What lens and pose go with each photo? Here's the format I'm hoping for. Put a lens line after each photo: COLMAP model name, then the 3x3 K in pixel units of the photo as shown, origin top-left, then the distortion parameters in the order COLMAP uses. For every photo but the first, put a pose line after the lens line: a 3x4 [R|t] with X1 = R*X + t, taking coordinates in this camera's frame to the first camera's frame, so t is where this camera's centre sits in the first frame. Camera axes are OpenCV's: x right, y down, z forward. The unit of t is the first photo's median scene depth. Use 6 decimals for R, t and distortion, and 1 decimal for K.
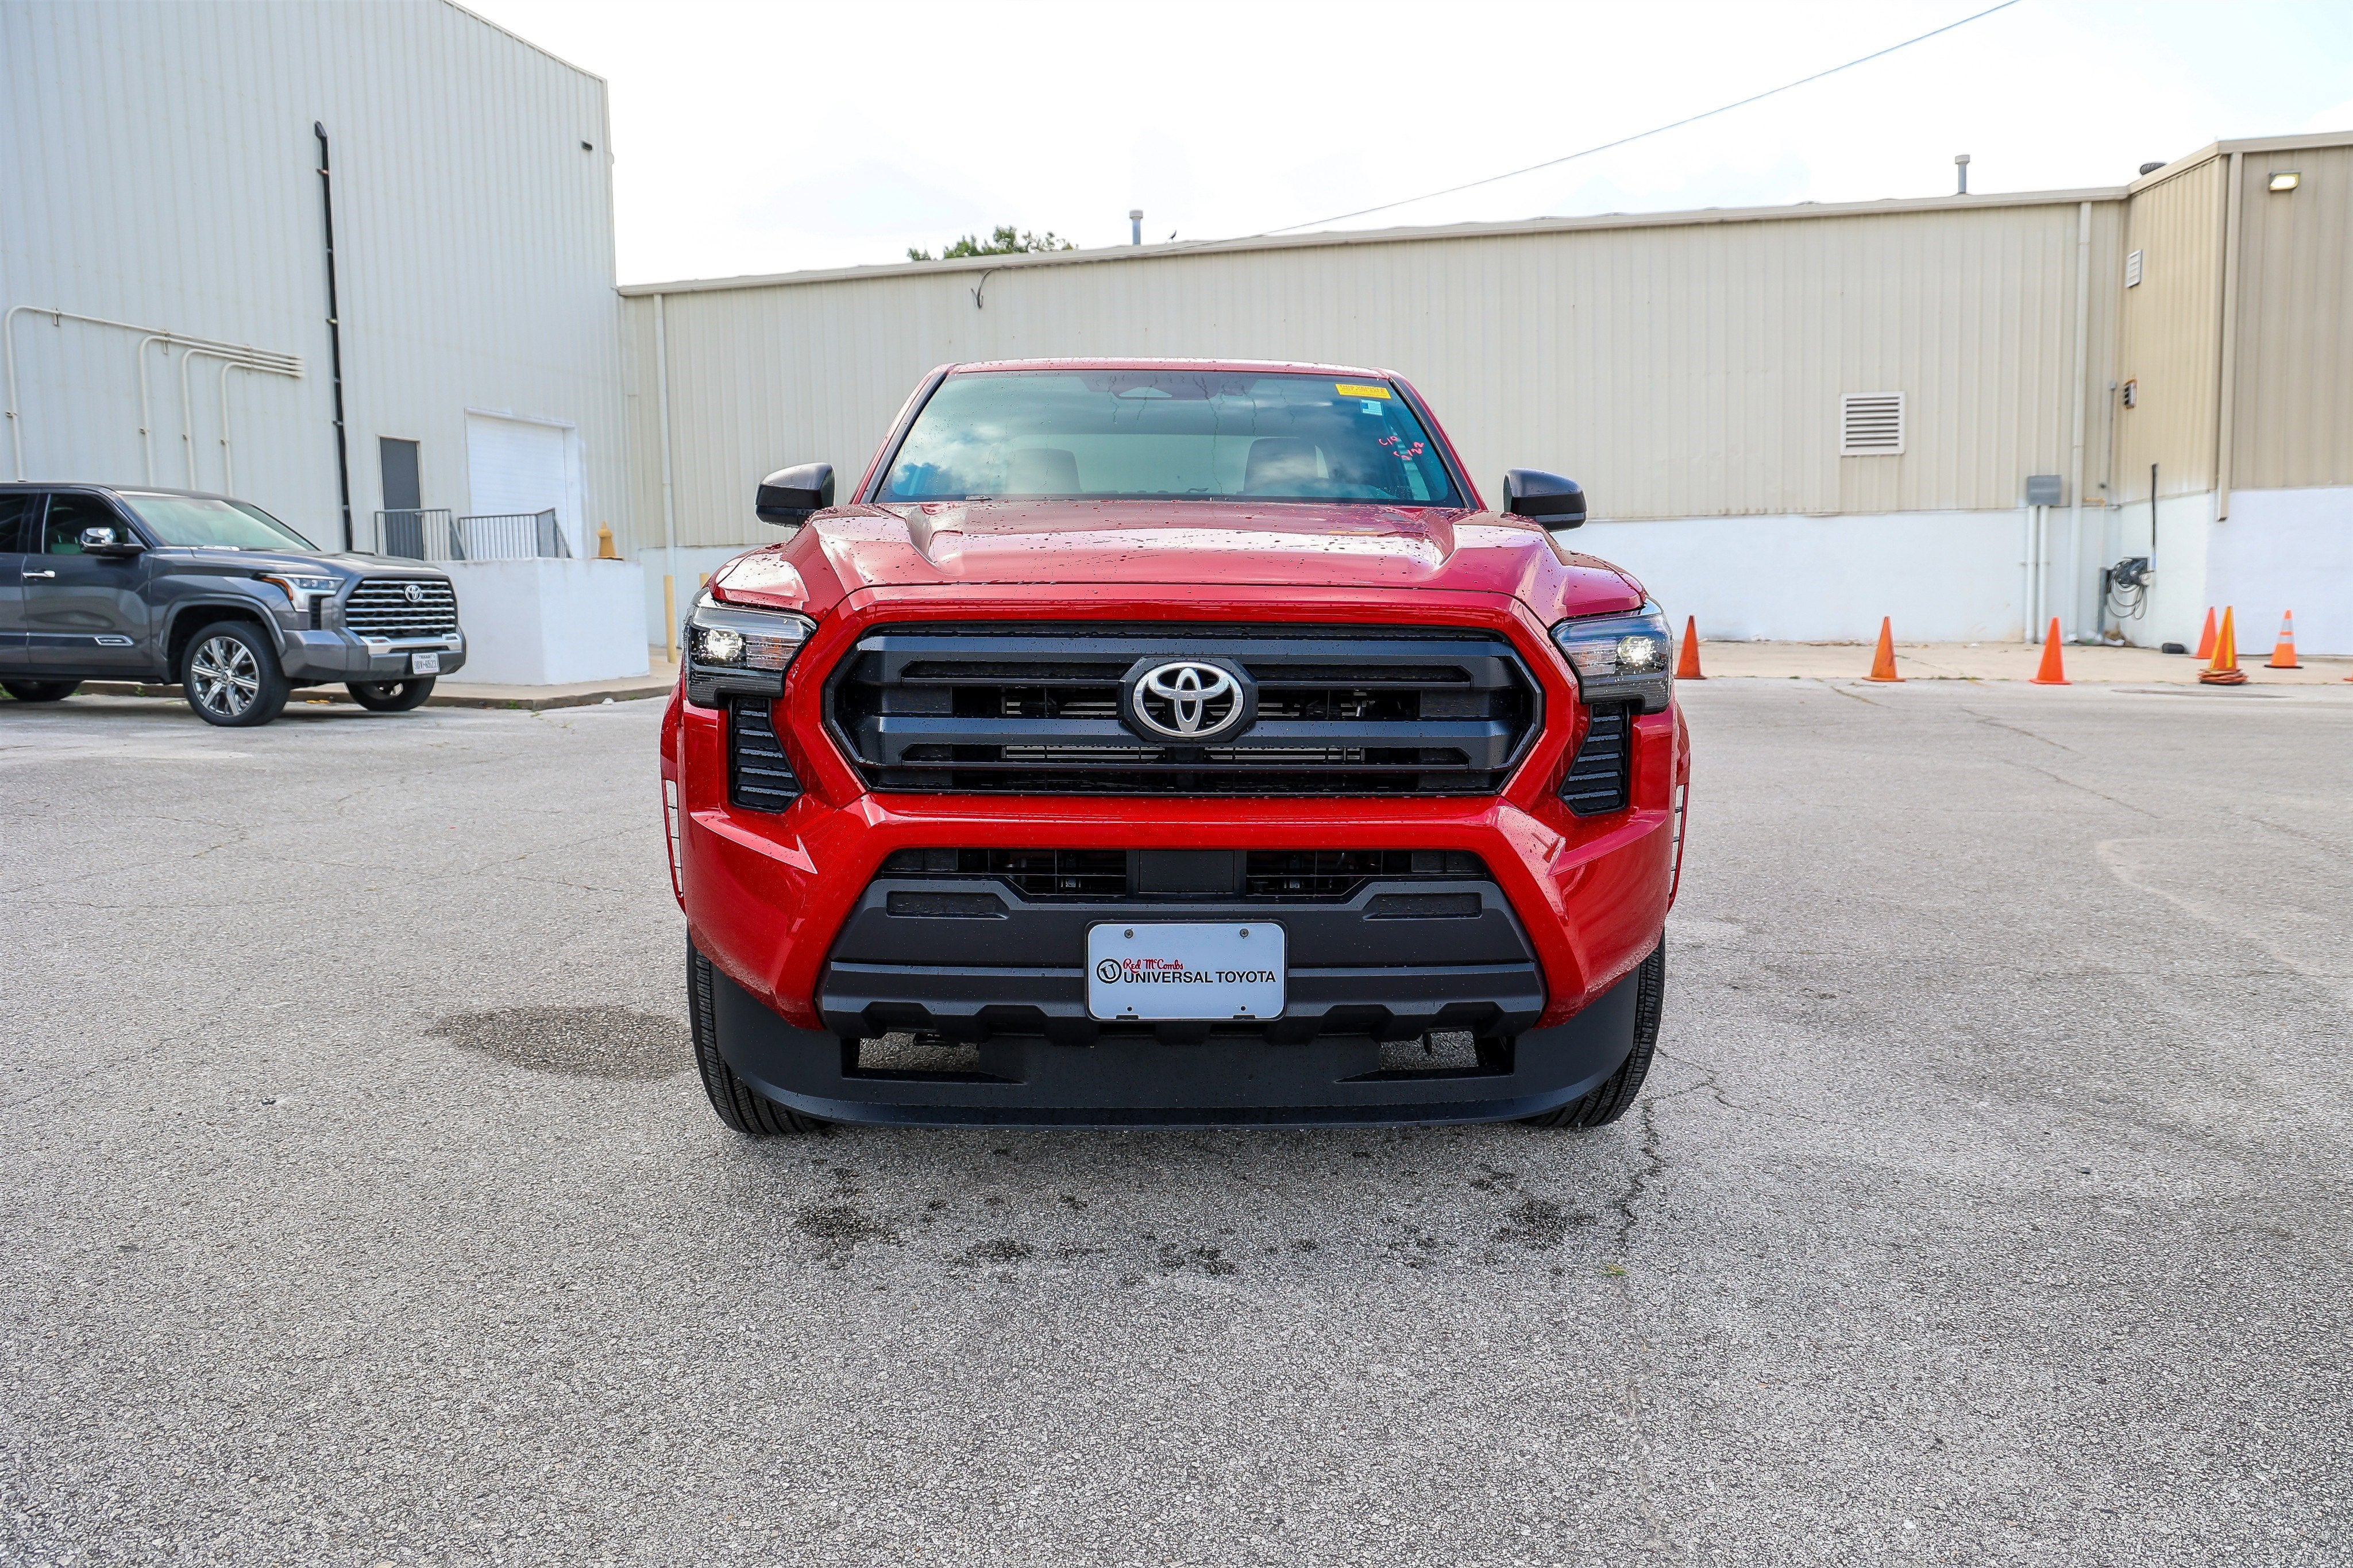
lens RADIAL K [[1595.4, 0, 1194.2], [0, 1595.4, 783.5], [0, 0, 1]] dist [-0.083576, 0.049443]
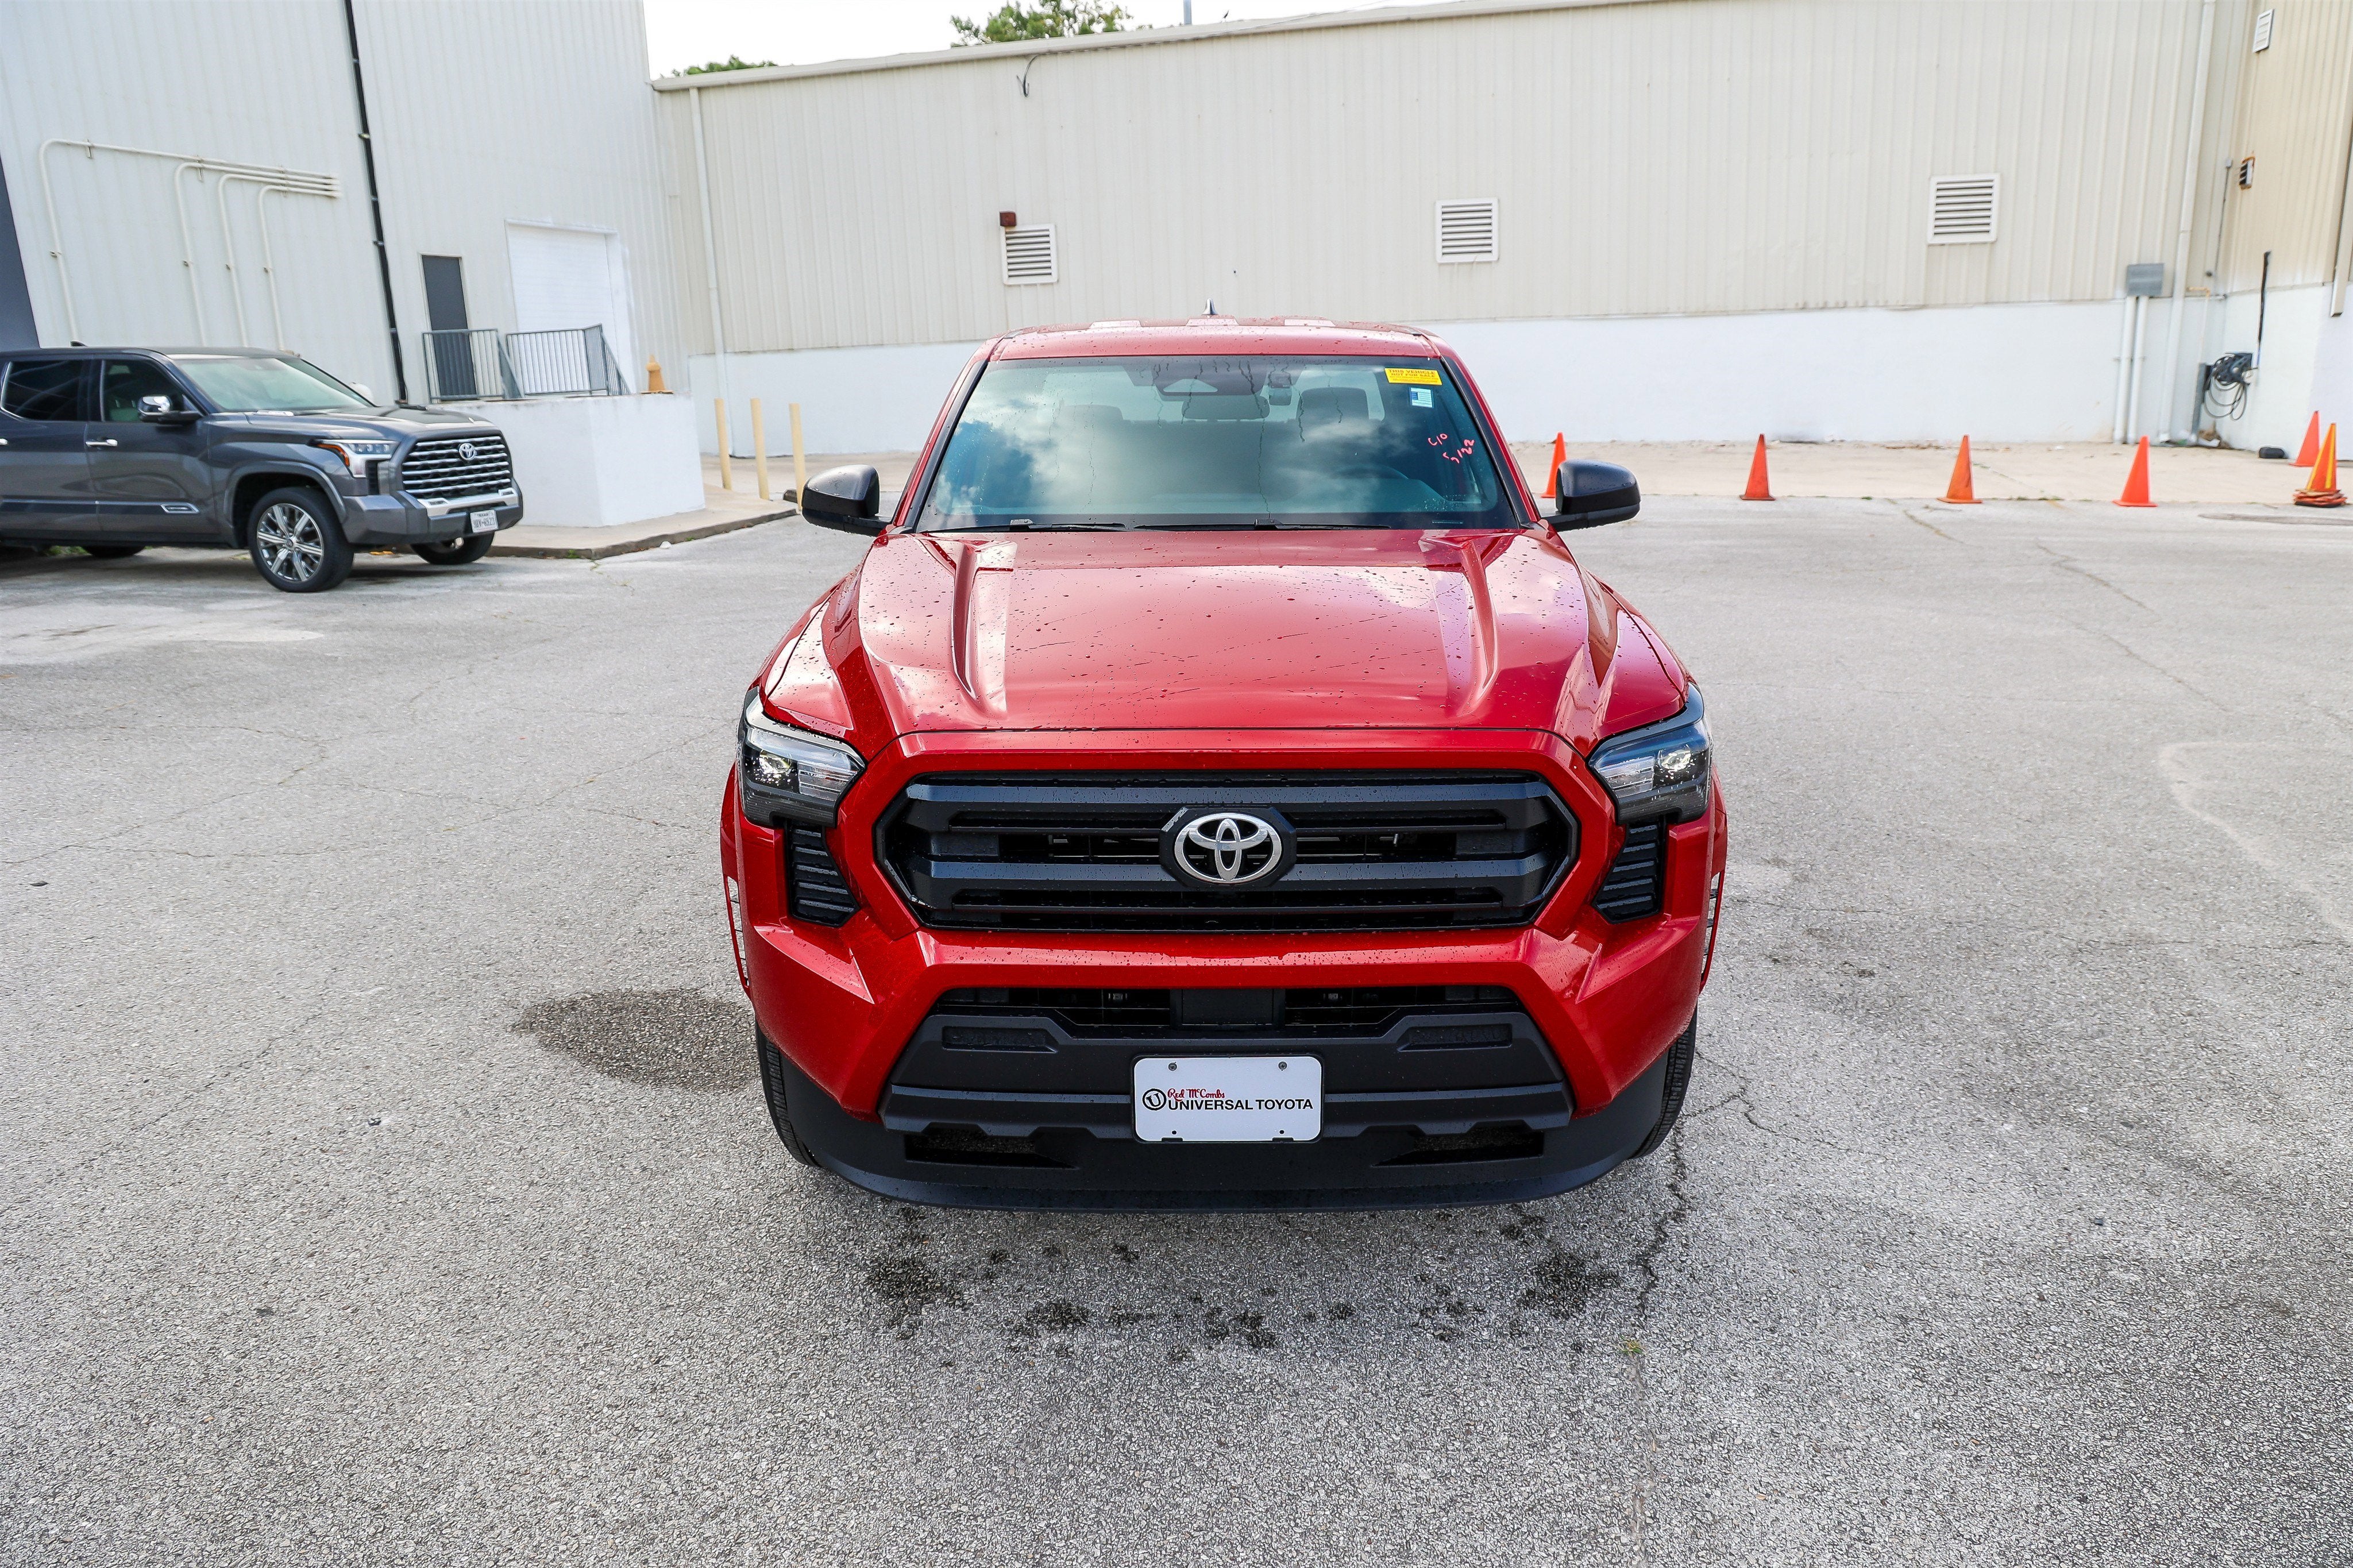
lens RADIAL K [[1595.4, 0, 1186.7], [0, 1595.4, 788.2], [0, 0, 1]] dist [-0.083576, 0.049443]
pose [[0.999094, -0.003001, -0.042463, 0.011328], [0.009061, 0.989645, 0.143249, -0.198946], [0.041594, -0.143504, 0.988775, -0.007176]]
